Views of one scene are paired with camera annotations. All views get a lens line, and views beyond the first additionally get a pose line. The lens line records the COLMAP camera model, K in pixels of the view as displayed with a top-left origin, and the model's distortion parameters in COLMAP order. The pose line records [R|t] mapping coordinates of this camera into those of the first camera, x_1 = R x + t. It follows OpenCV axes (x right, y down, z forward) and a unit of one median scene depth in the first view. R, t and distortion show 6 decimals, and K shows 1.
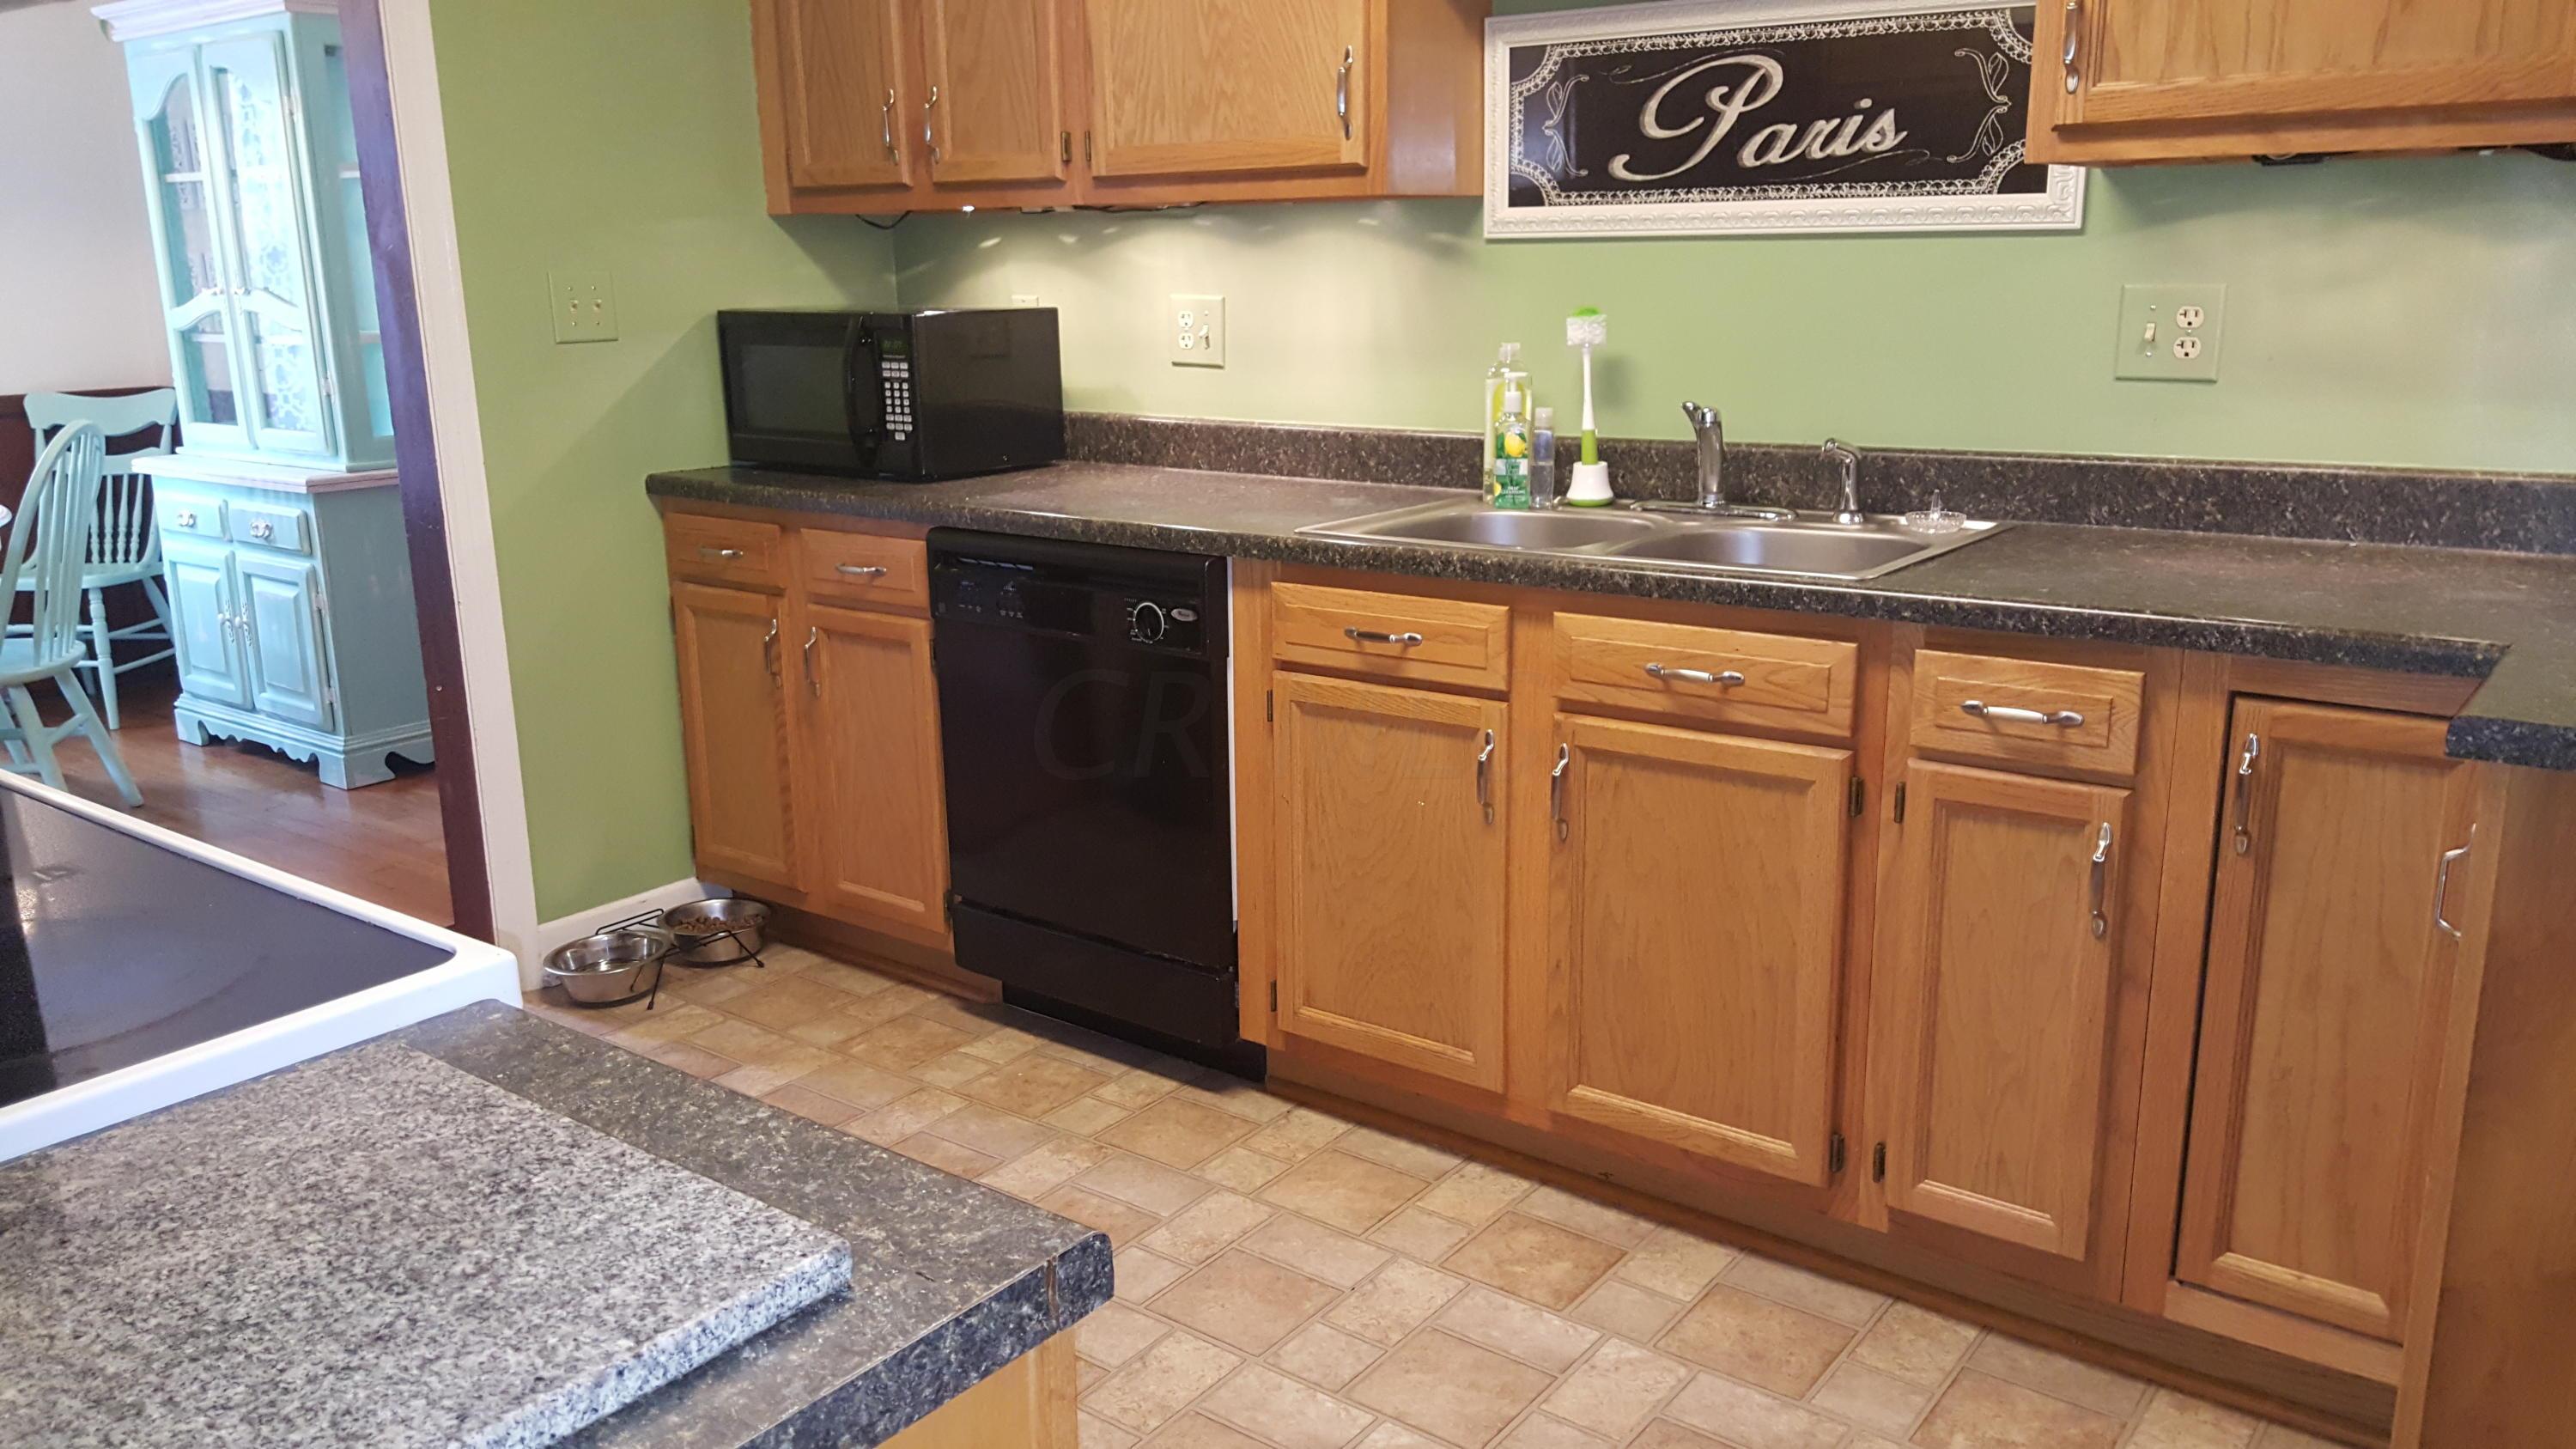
lens RADIAL K [[1897.4, 0, 1278.1], [0, 1897.4, 748.8], [0, 0, 1]] dist [0.103015, -0.138090]
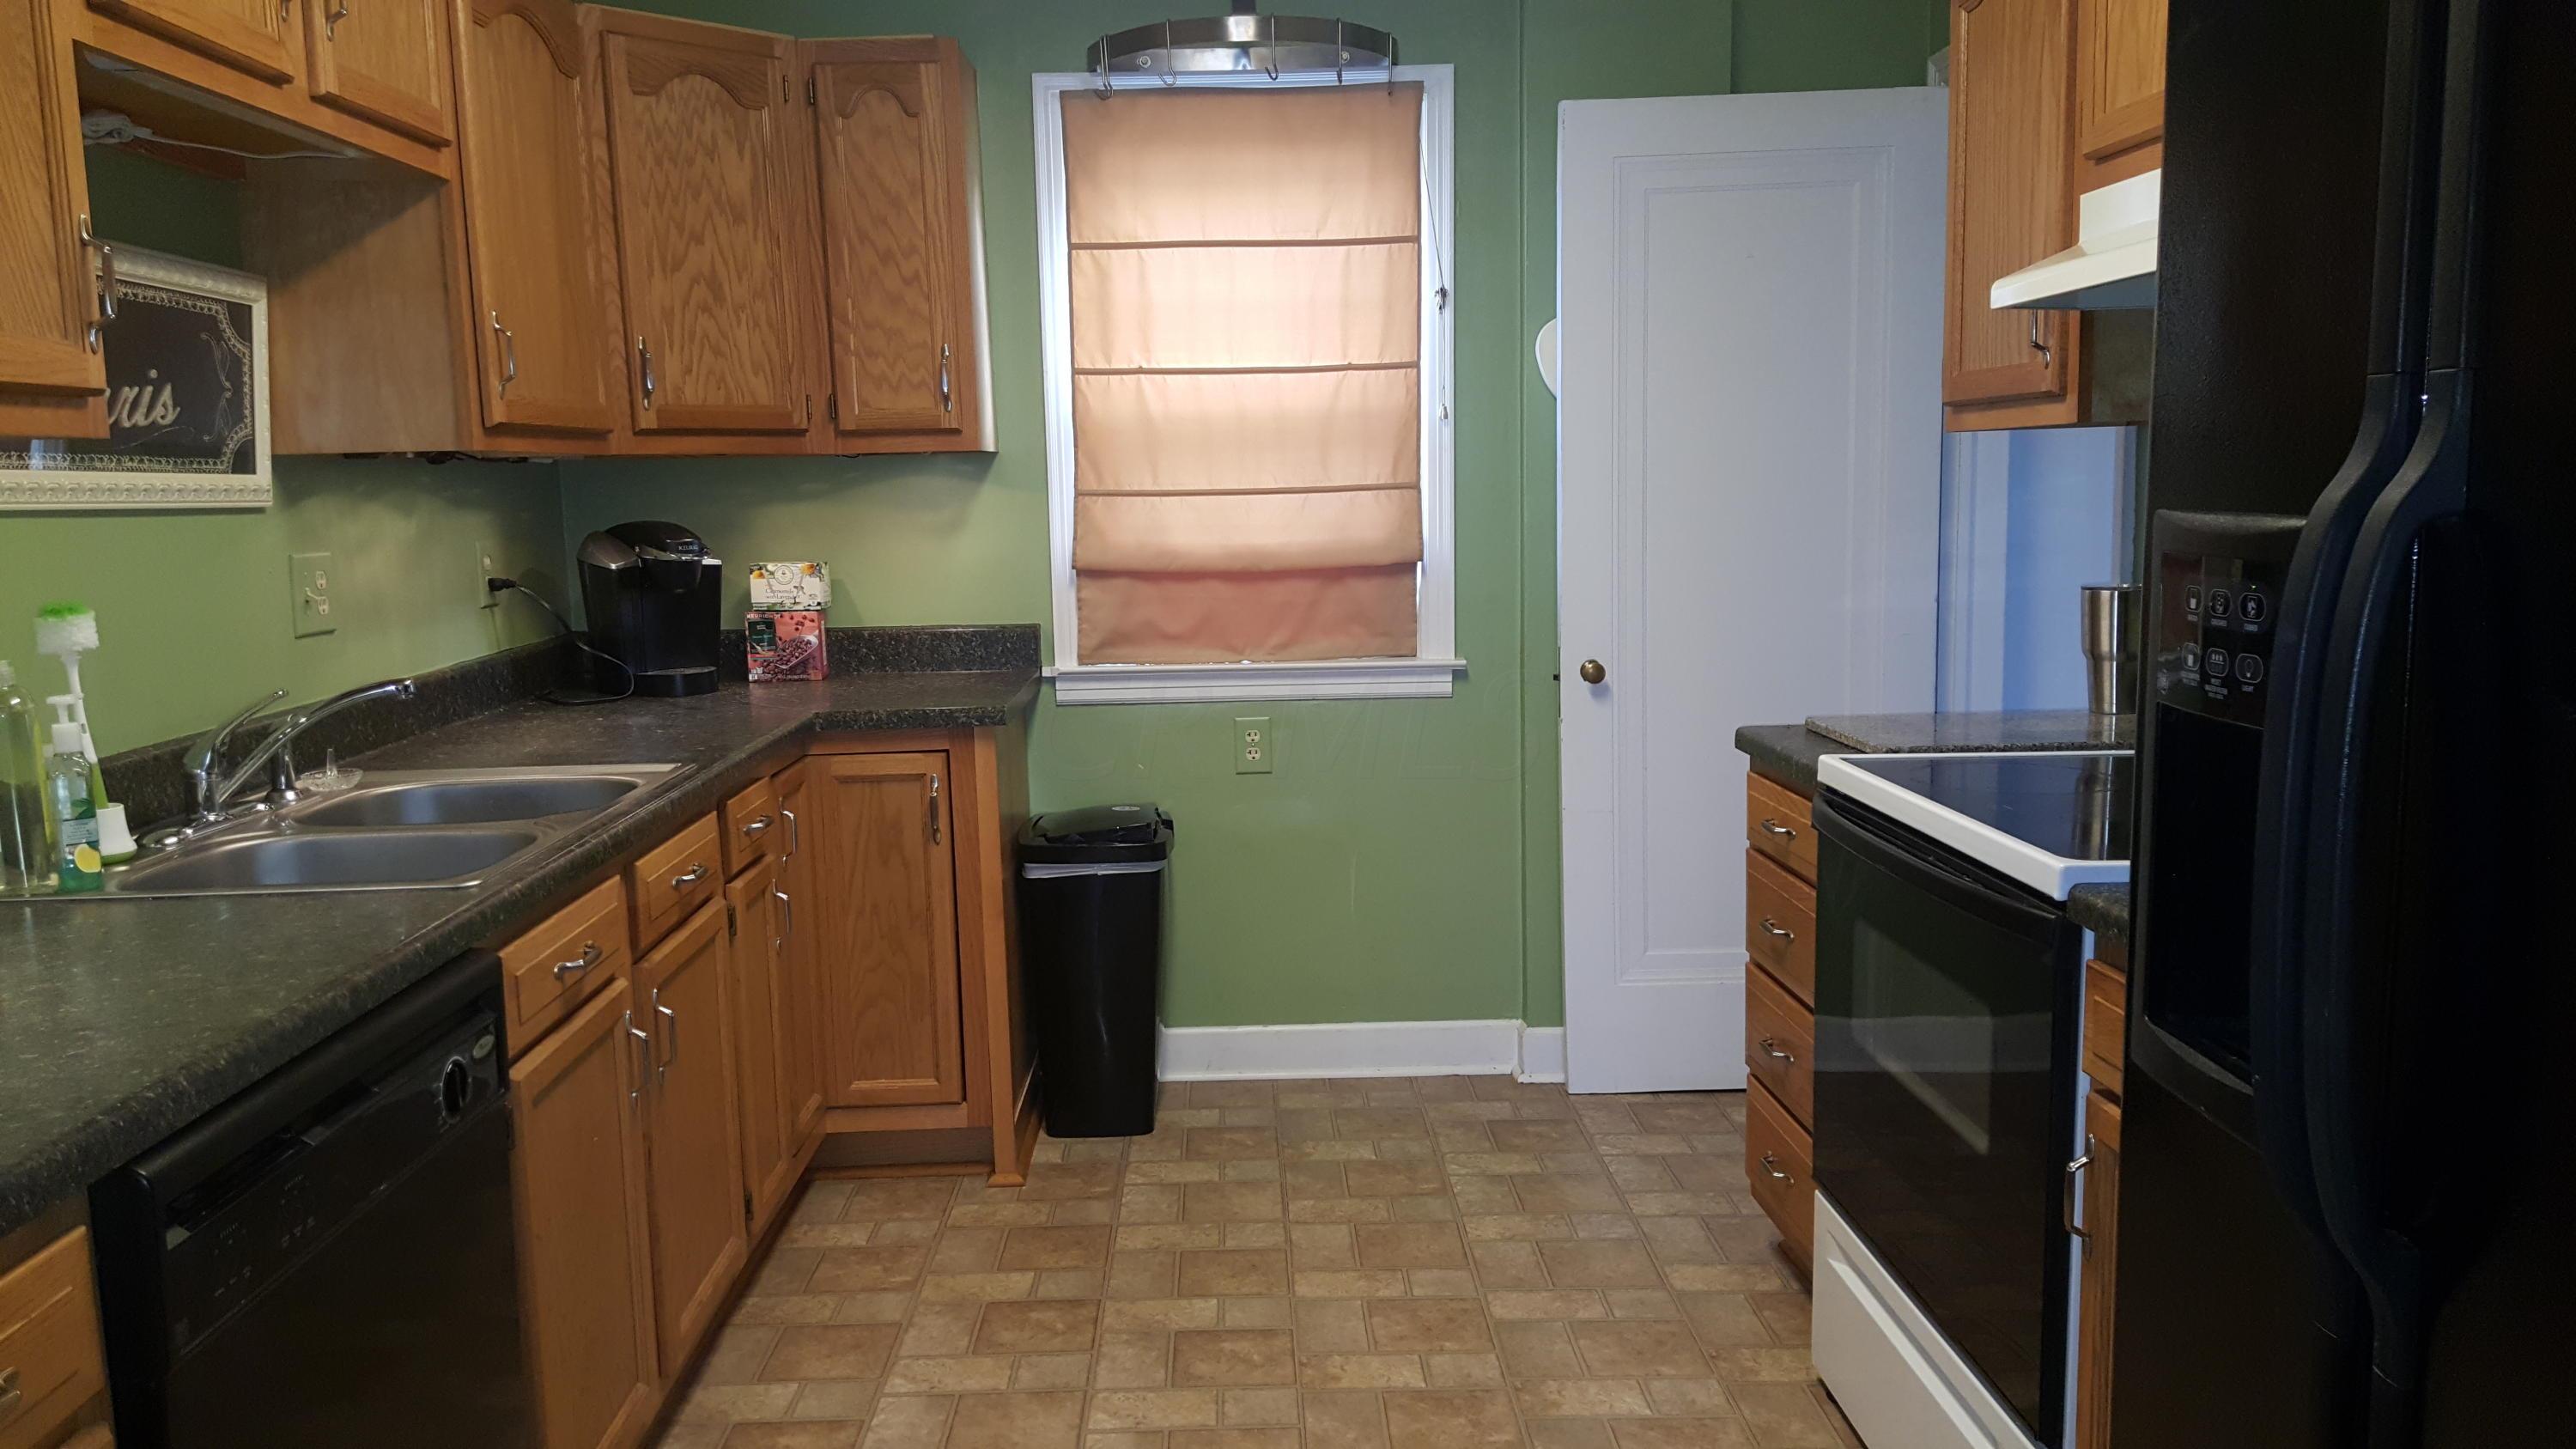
lens RADIAL K [[1897.4, 0, 1279.6], [0, 1897.4, 743.3], [0, 0, 1]] dist [0.103015, -0.138090]
pose [[-0.636236, -0.081803, 0.767145, -0.781111], [0.220021, 0.933829, 0.282053, -0.319512], [-0.739455, 0.348241, -0.576137, 1.223801]]
